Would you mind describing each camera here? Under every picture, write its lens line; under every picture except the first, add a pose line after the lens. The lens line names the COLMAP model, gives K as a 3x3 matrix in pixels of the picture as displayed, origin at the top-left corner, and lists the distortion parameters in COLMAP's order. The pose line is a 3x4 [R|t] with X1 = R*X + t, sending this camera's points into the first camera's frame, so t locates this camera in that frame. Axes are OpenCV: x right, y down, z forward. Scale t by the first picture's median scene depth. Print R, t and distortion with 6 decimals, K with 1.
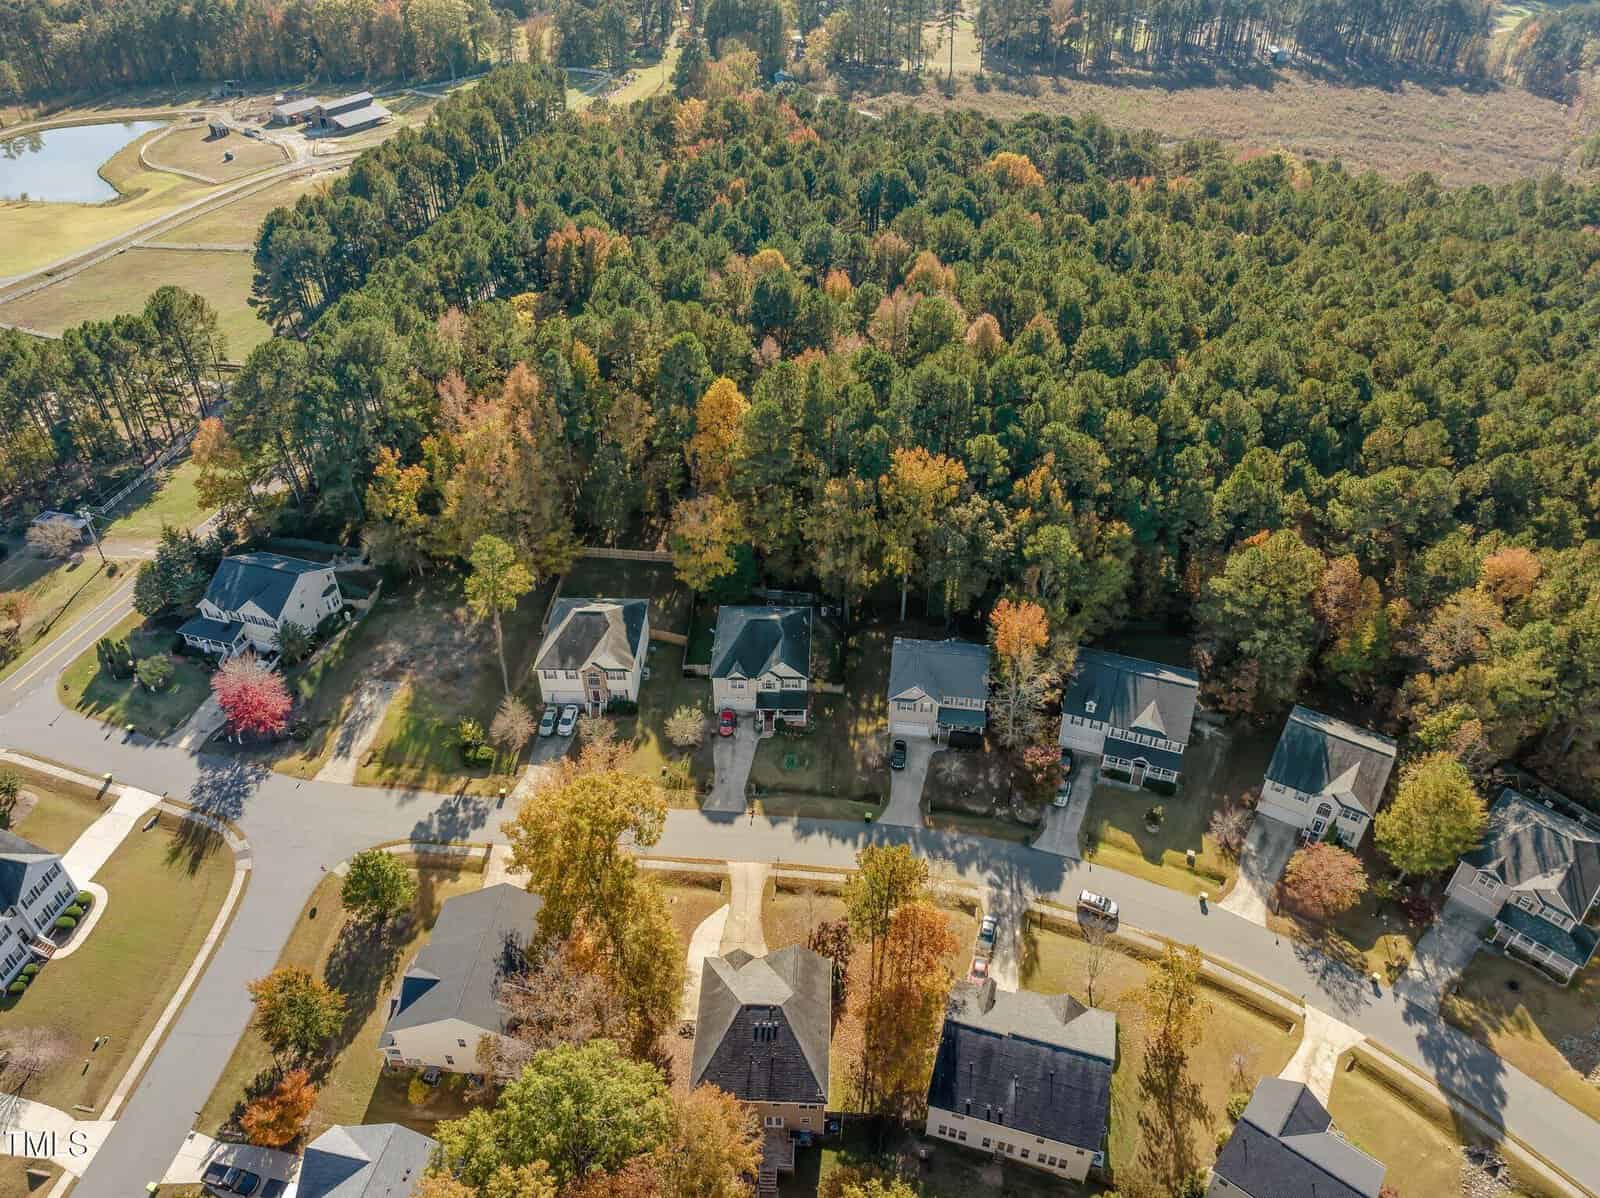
lens RADIAL K [[1142.5, 0, 800.0], [0, 1142.5, 599.0], [0, 0, 1]] dist [-0.041301, 0.002572]
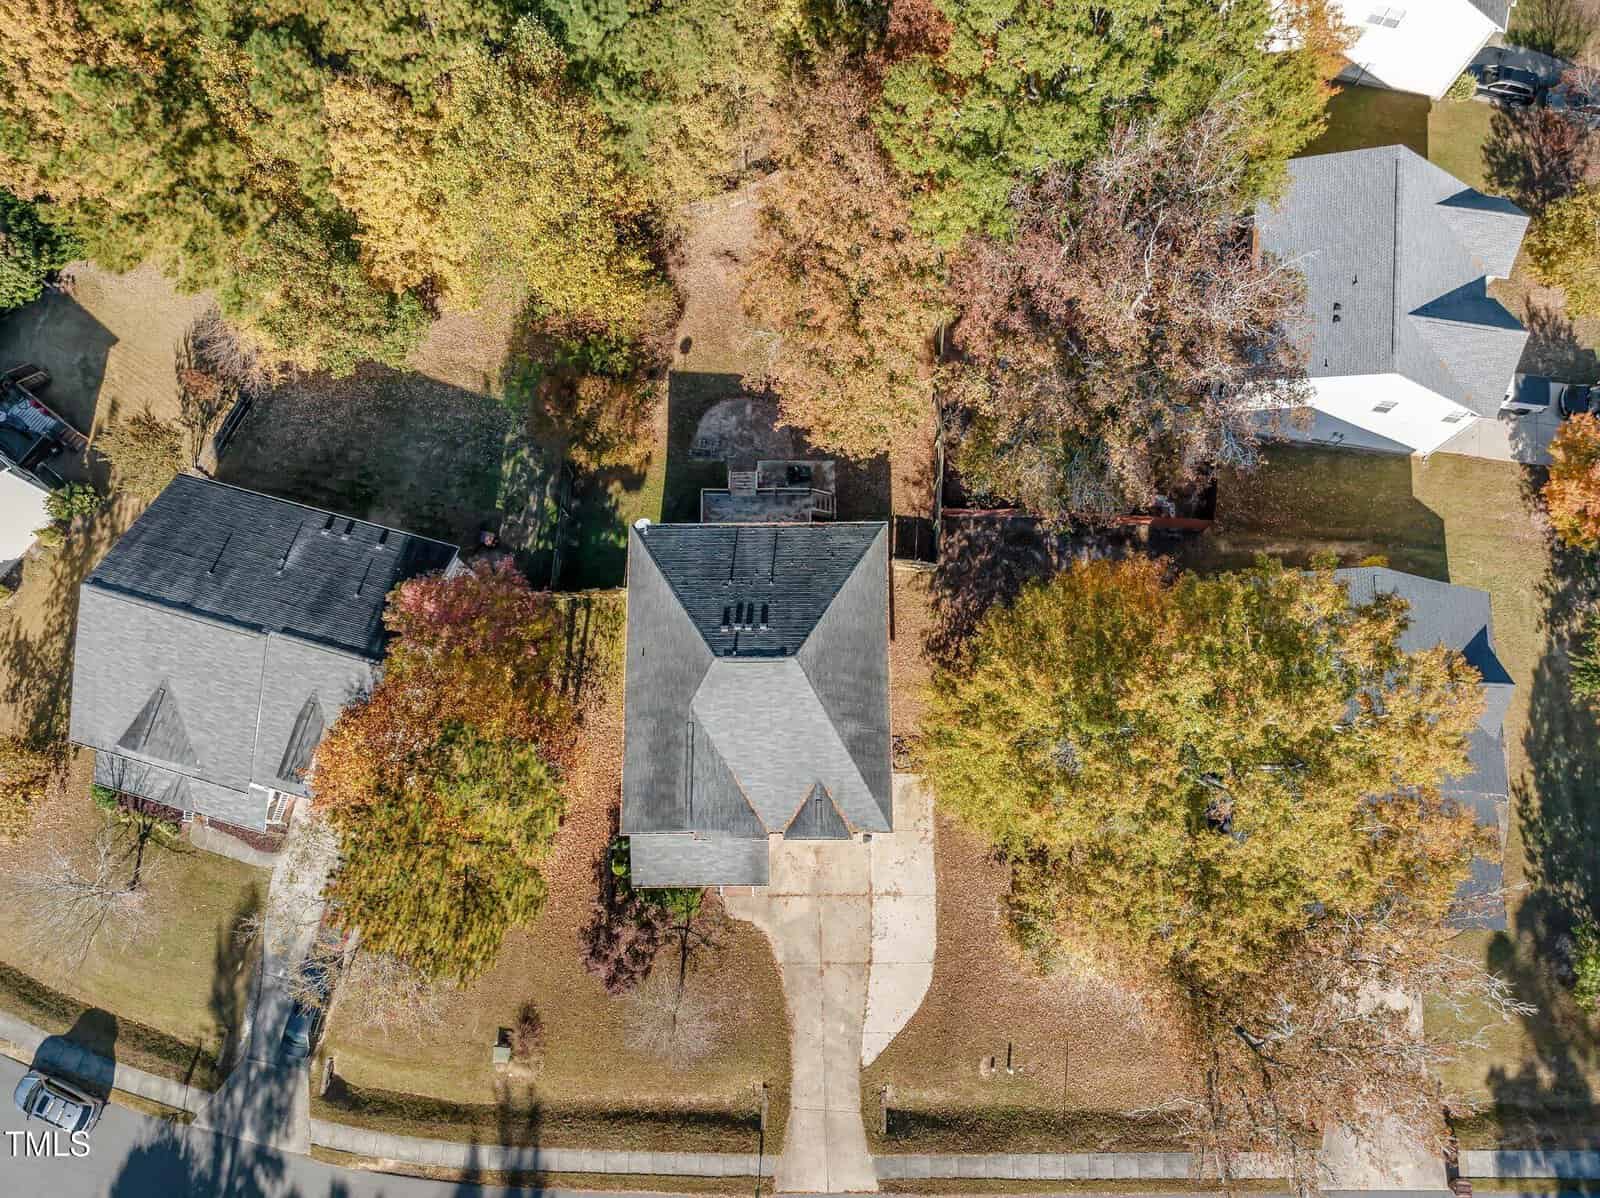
lens RADIAL K [[1142.5, 0, 800.0], [0, 1142.5, 599.0], [0, 0, 1]] dist [-0.041301, 0.002572]
pose [[-0.999331, 0.036378, -0.003664, -0.038598], [-0.018433, -0.414729, 0.909758, -0.055136], [0.031576, 0.909217, 0.415123, 0.581714]]
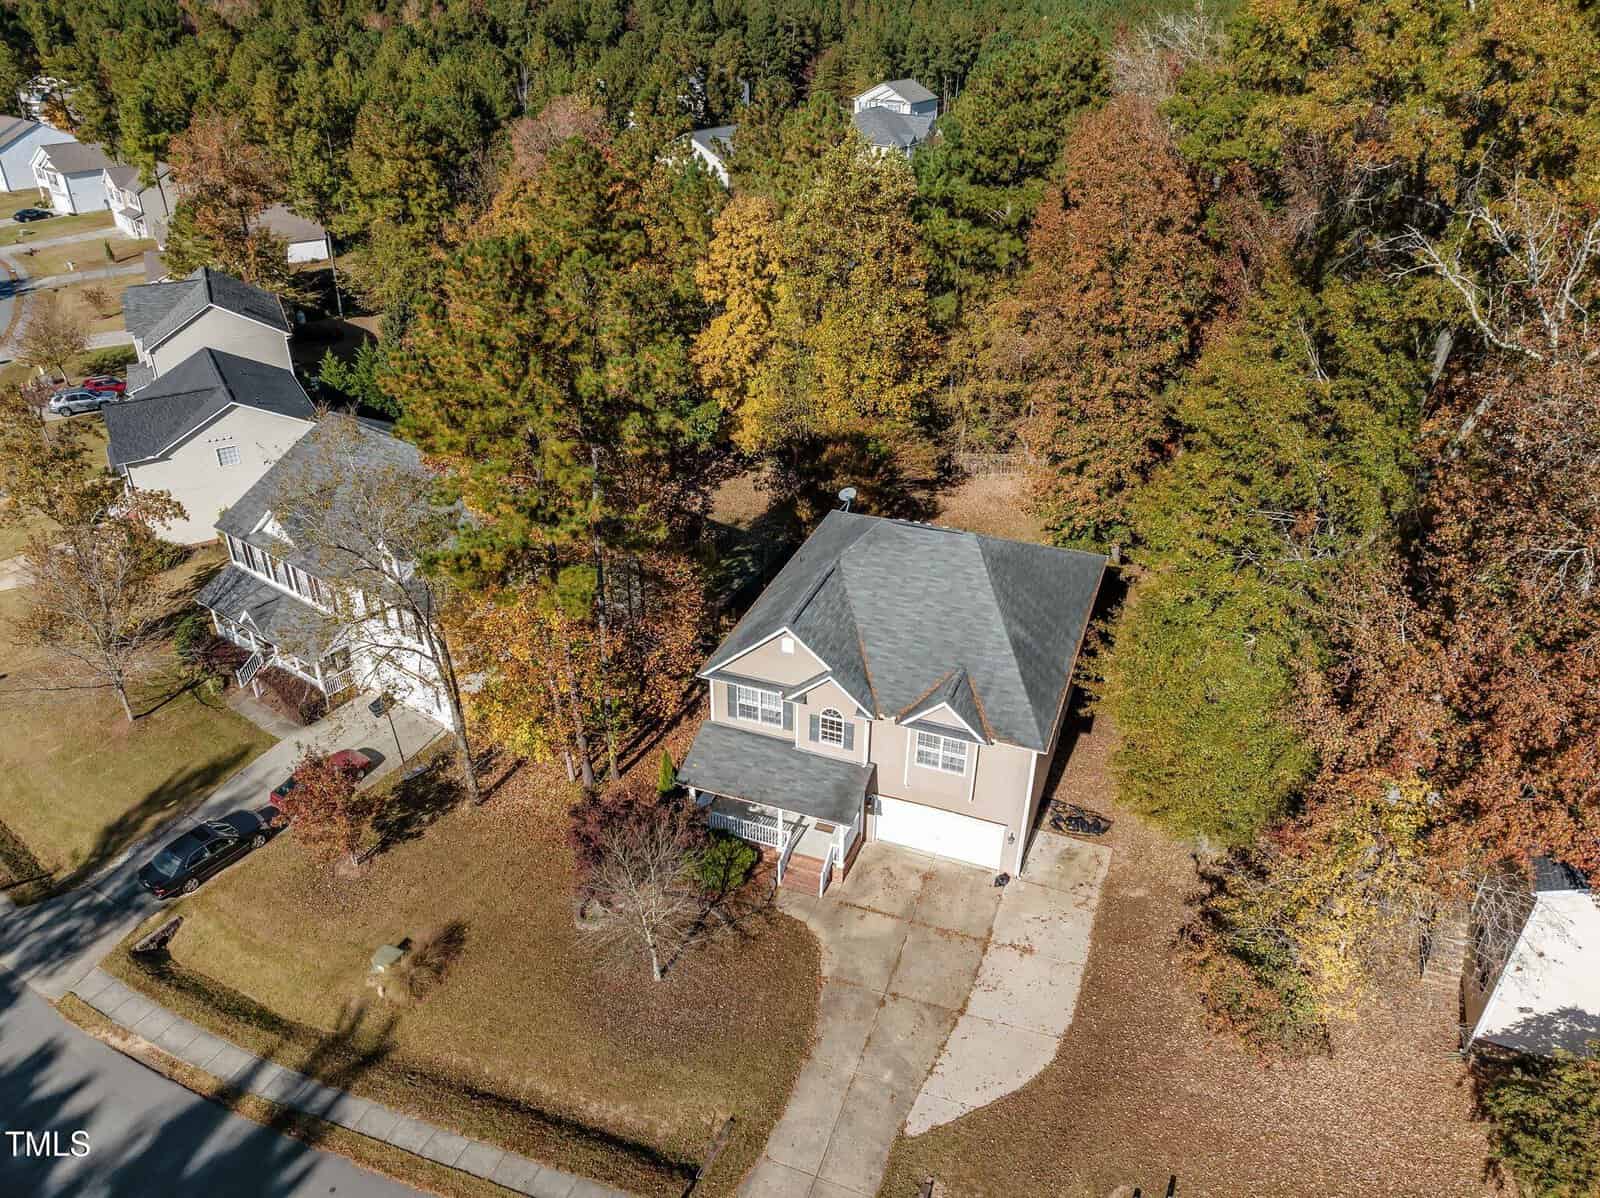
lens RADIAL K [[1142.5, 0, 800.0], [0, 1142.5, 599.0], [0, 0, 1]] dist [-0.041301, 0.002572]
pose [[-0.946387, -0.174026, 0.272152, -0.079699], [0.183234, 0.404643, 0.895929, -0.011424], [-0.266039, 0.897763, -0.351062, 0.886999]]
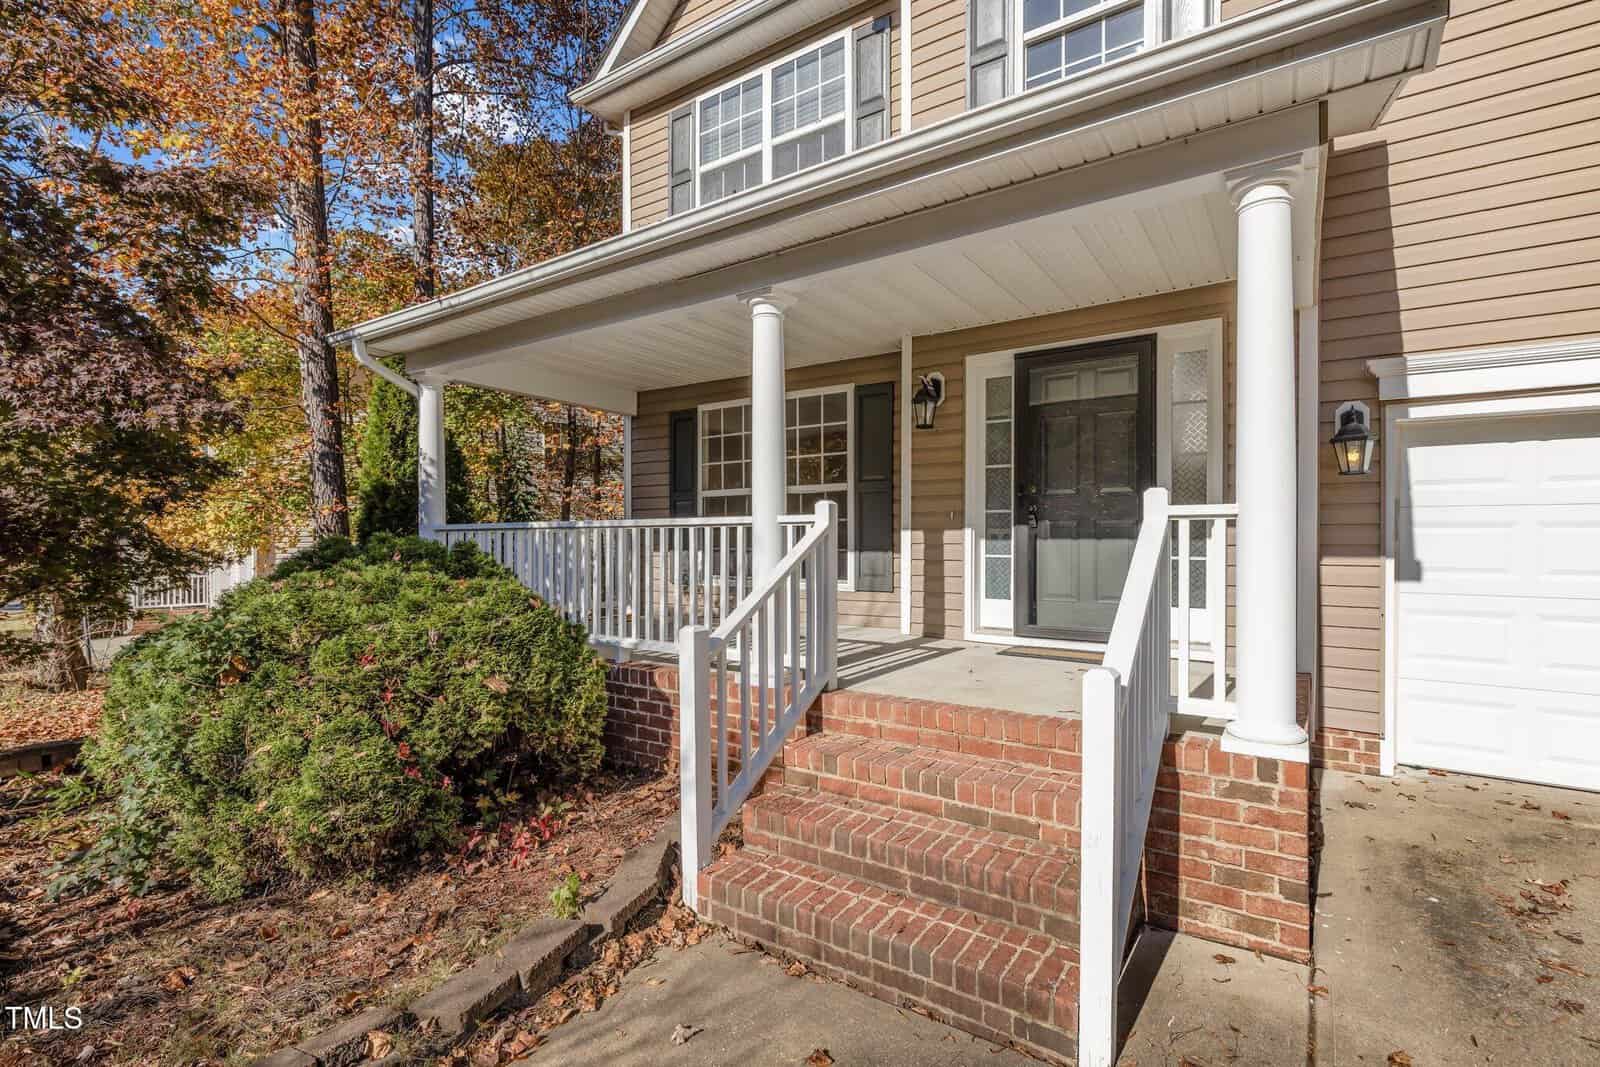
lens RADIAL K [[737.1, 0, 808.7], [0, 737.1, 537.6], [0, 0, 1]] dist [0.011169, -0.000139]
pose [[-0.845505, -0.005609, 0.533938, -0.022504], [0.322550, 0.791528, 0.519081, 0.259853], [-0.425538, 0.611108, -0.667431, 0.858231]]
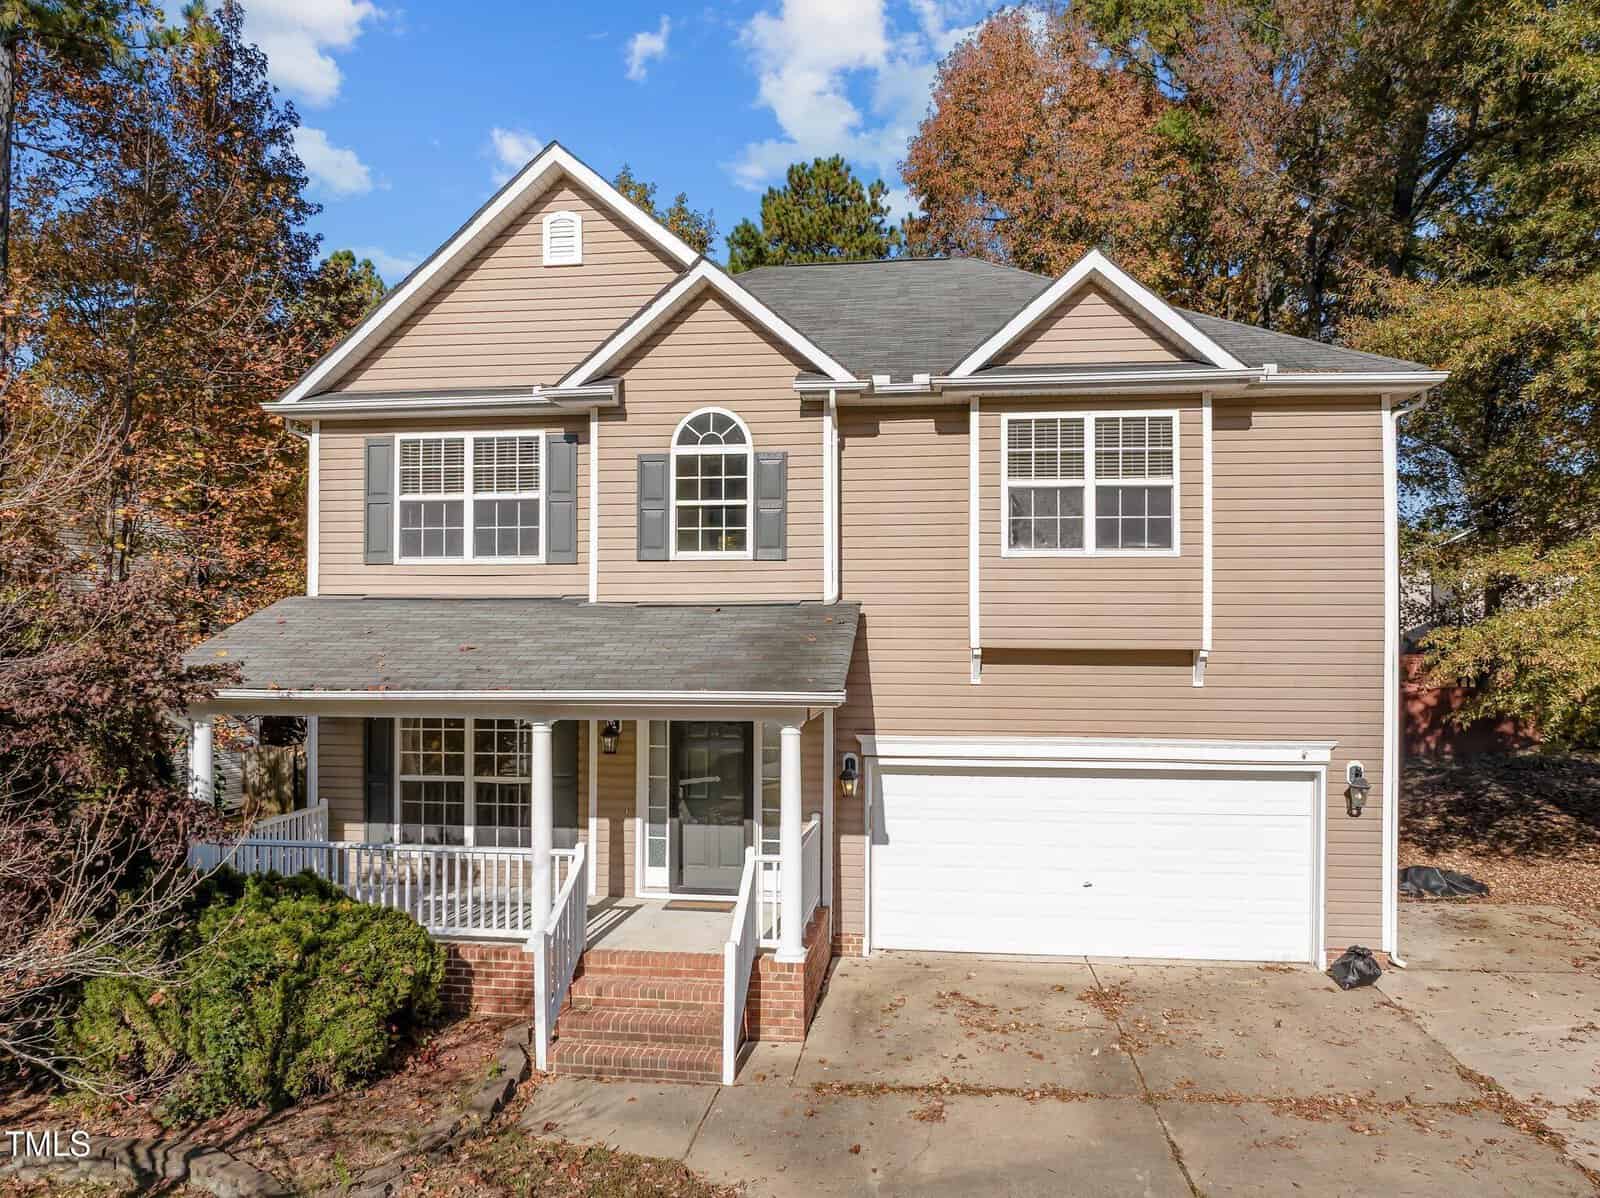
lens RADIAL K [[1142.5, 0, 800.0], [0, 1142.5, 599.0], [0, 0, 1]] dist [-0.041301, 0.002572]
pose [[-0.995230, -0.004056, 0.097471, -0.029765], [0.054363, 0.806569, 0.588634, 0.217522], [-0.081005, 0.591125, -0.802502, 0.887830]]
